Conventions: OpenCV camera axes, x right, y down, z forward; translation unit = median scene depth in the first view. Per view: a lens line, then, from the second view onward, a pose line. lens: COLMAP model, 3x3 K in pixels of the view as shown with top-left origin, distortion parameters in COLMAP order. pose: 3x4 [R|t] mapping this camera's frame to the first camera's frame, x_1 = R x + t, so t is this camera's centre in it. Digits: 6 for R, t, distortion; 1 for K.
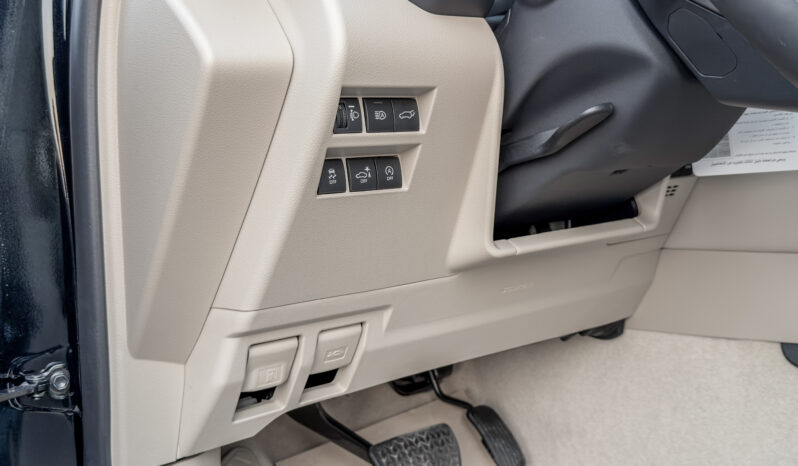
lens RADIAL K [[803.6, 0, 399.0], [0, 803.6, 233.0], [0, 0, 1]] dist [0.039164, 0.006134]
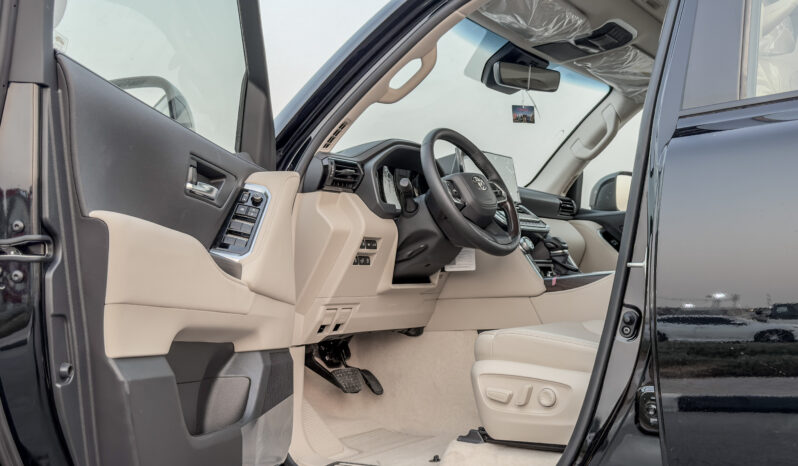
lens RADIAL K [[803.6, 0, 399.0], [0, 803.6, 233.0], [0, 0, 1]] dist [0.039164, 0.006134]
pose [[0.958362, 0.051803, 0.280819, -0.834806], [-0.004076, 0.985789, -0.167940, 0.377771], [-0.285528, 0.159803, 0.944953, -2.281729]]
